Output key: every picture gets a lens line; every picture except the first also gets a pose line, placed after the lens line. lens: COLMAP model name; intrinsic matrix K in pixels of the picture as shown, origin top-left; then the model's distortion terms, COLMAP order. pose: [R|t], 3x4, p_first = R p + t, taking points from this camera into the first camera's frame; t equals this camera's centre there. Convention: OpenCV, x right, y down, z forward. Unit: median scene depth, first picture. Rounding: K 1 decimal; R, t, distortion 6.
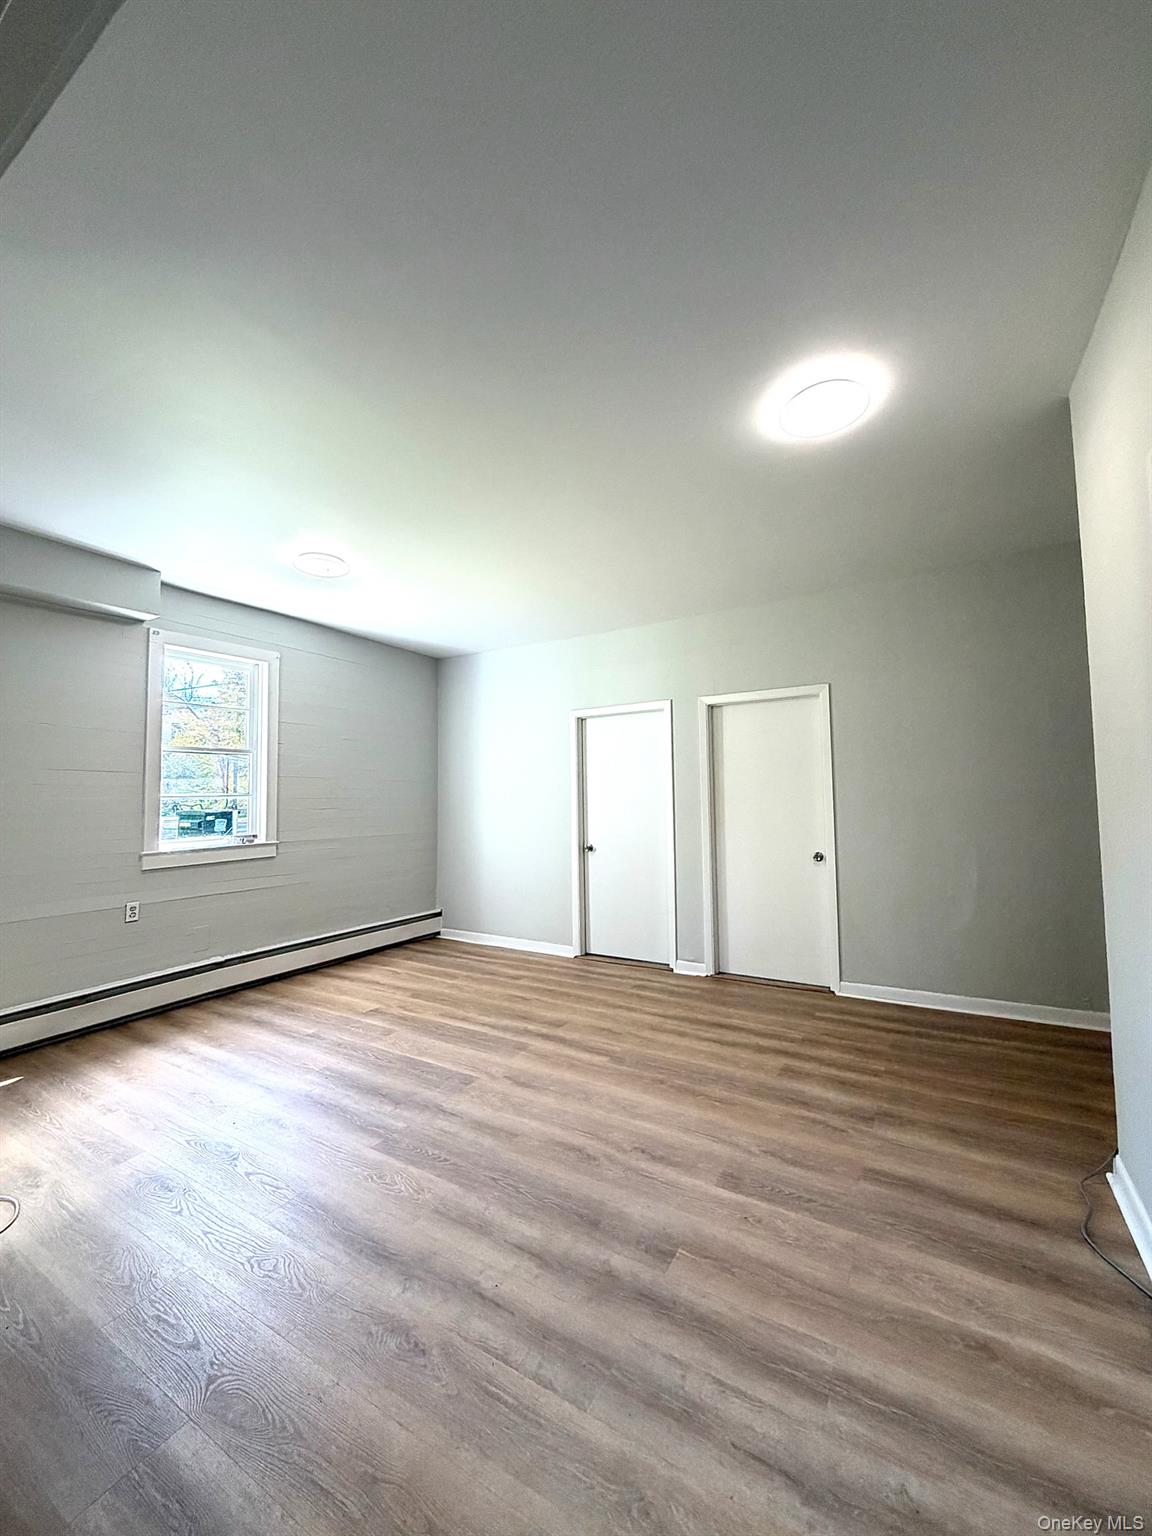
lens RADIAL K [[616.5, 0, 577.5], [0, 616.5, 765.4], [0, 0, 1]] dist [-0.002101, -0.000127]
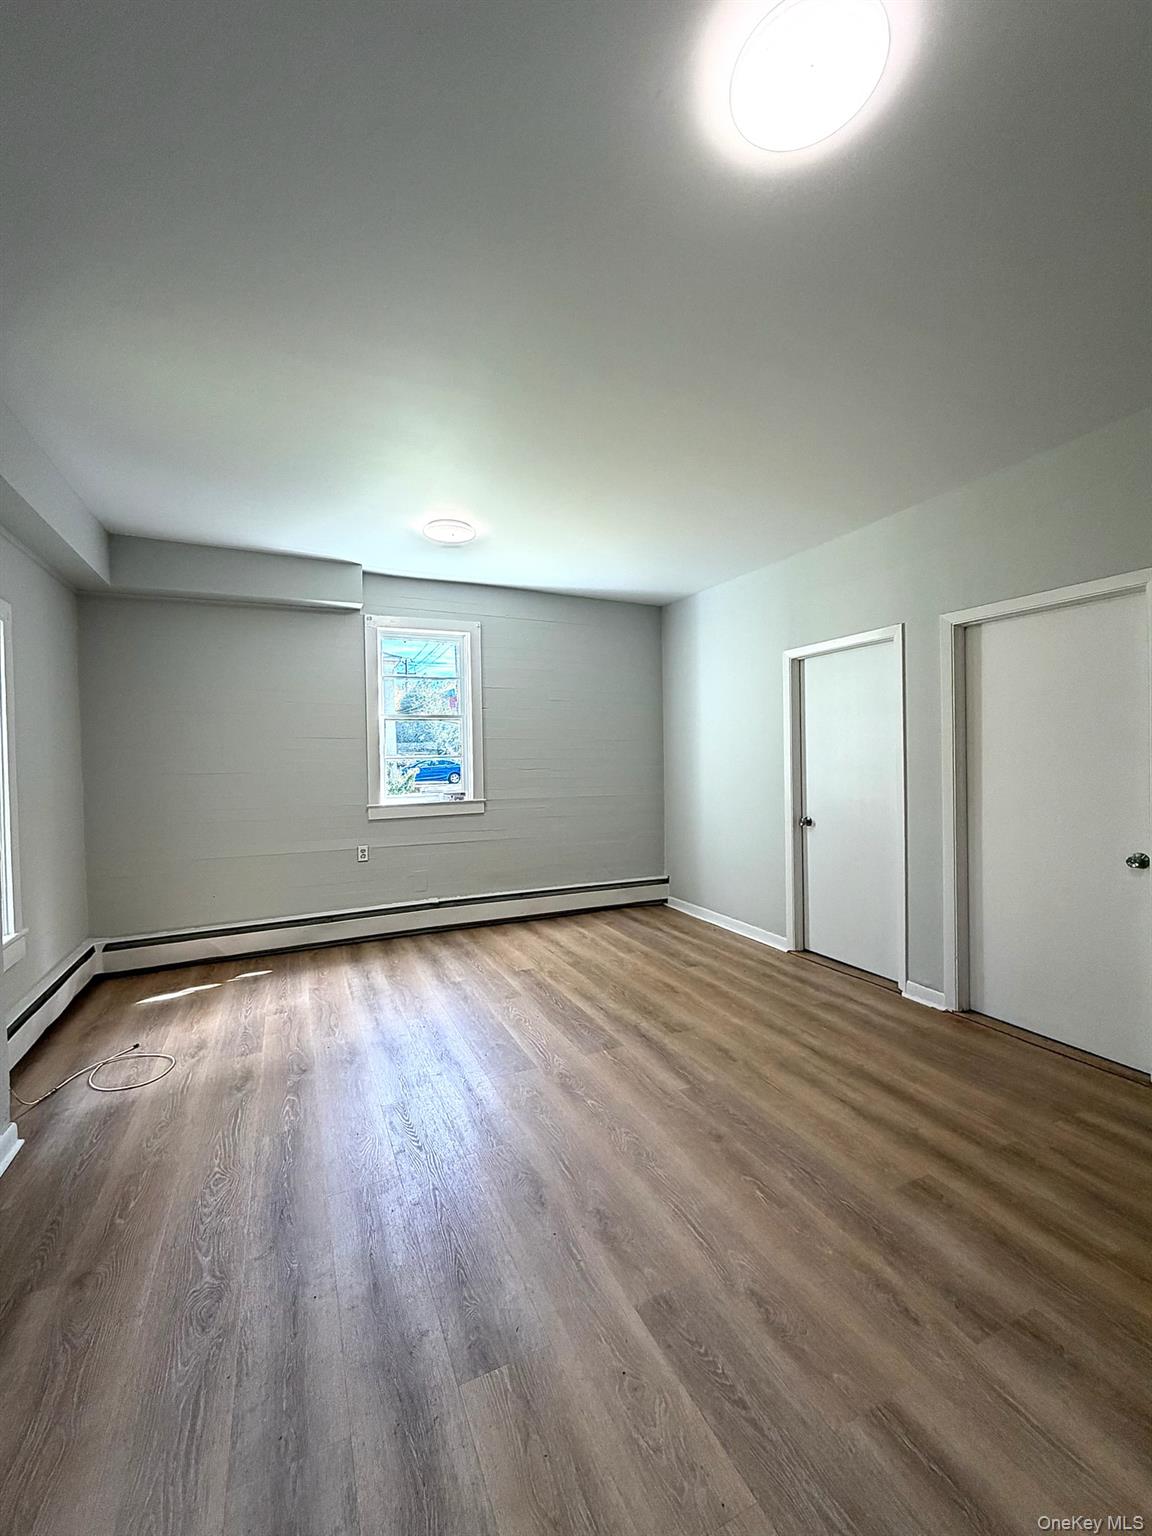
lens RADIAL K [[631.9, 0, 576.0], [0, 631.9, 768.0], [0, 0, 1]] dist [-0.000394, 0.000226]
pose [[0.828099, 0.011569, -0.560462, 0.312769], [0.031917, 0.997192, 0.067742, -0.001327], [0.559672, -0.073985, 0.825405, 0.214441]]
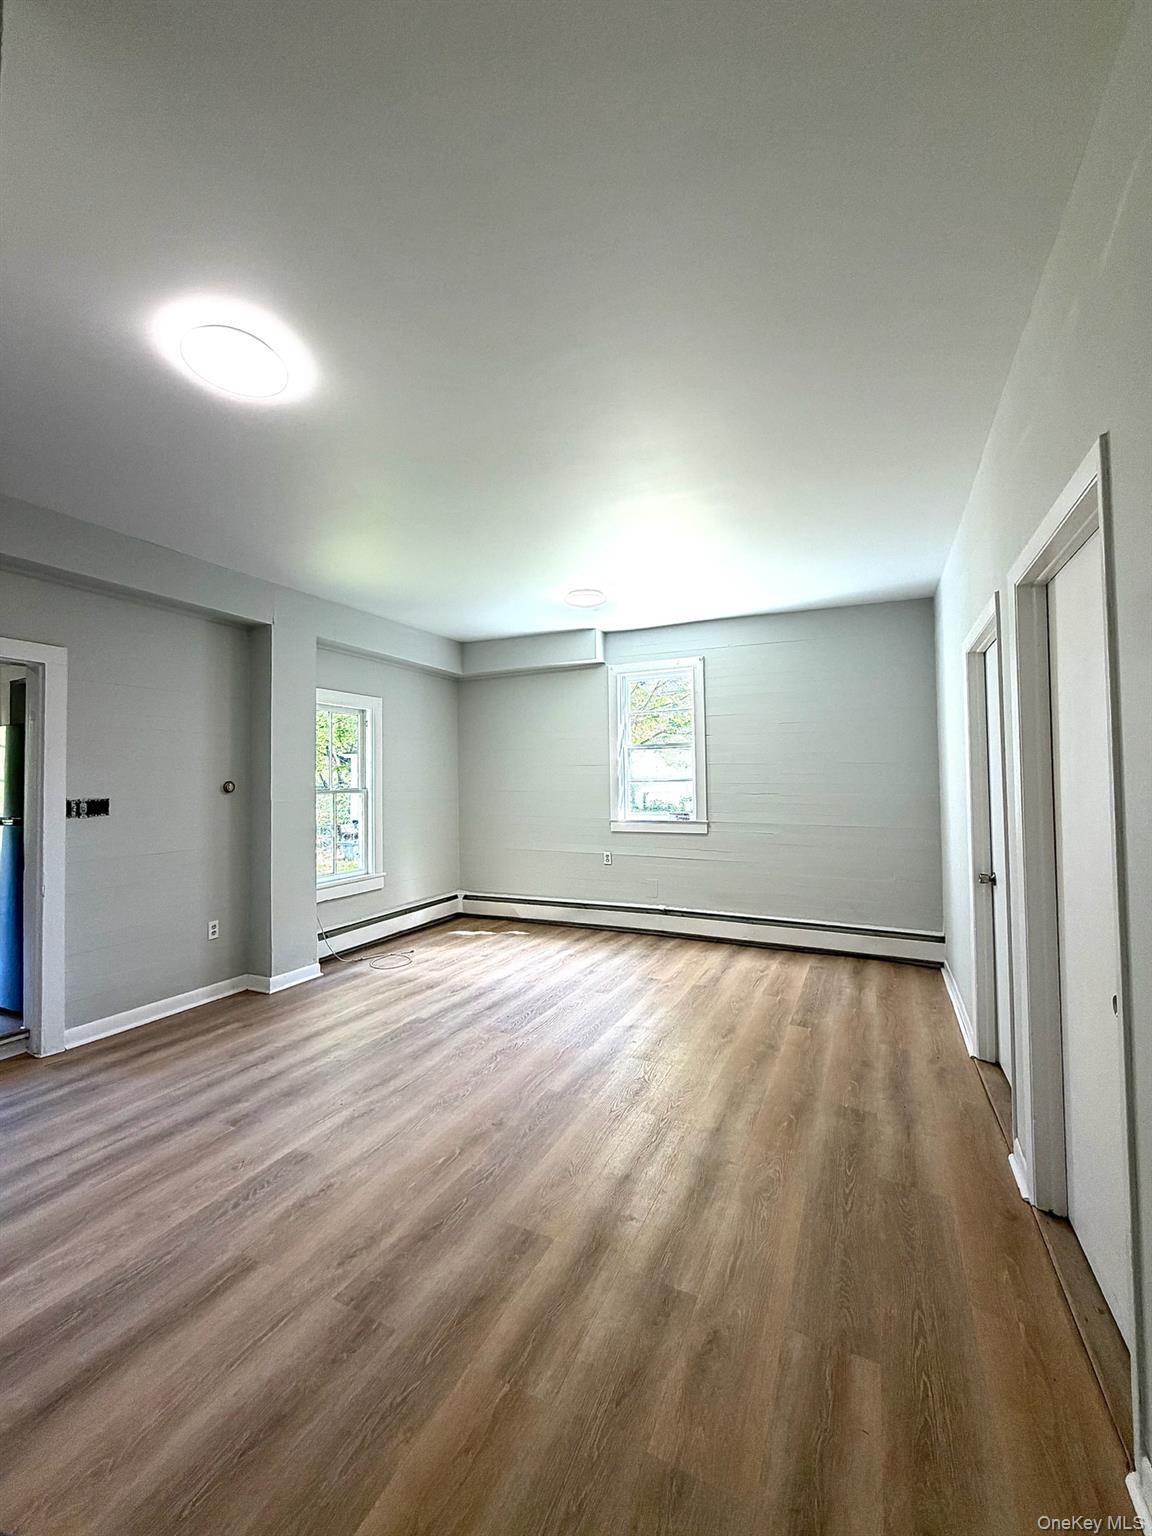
lens RADIAL K [[616.5, 0, 577.5], [0, 616.5, 765.4], [0, 0, 1]] dist [-0.002101, -0.000127]
pose [[0.091371, -0.010288, -0.995764, 0.747190], [0.054102, 0.998521, -0.005352, 0.016396], [0.994346, -0.053384, 0.091792, 0.781920]]
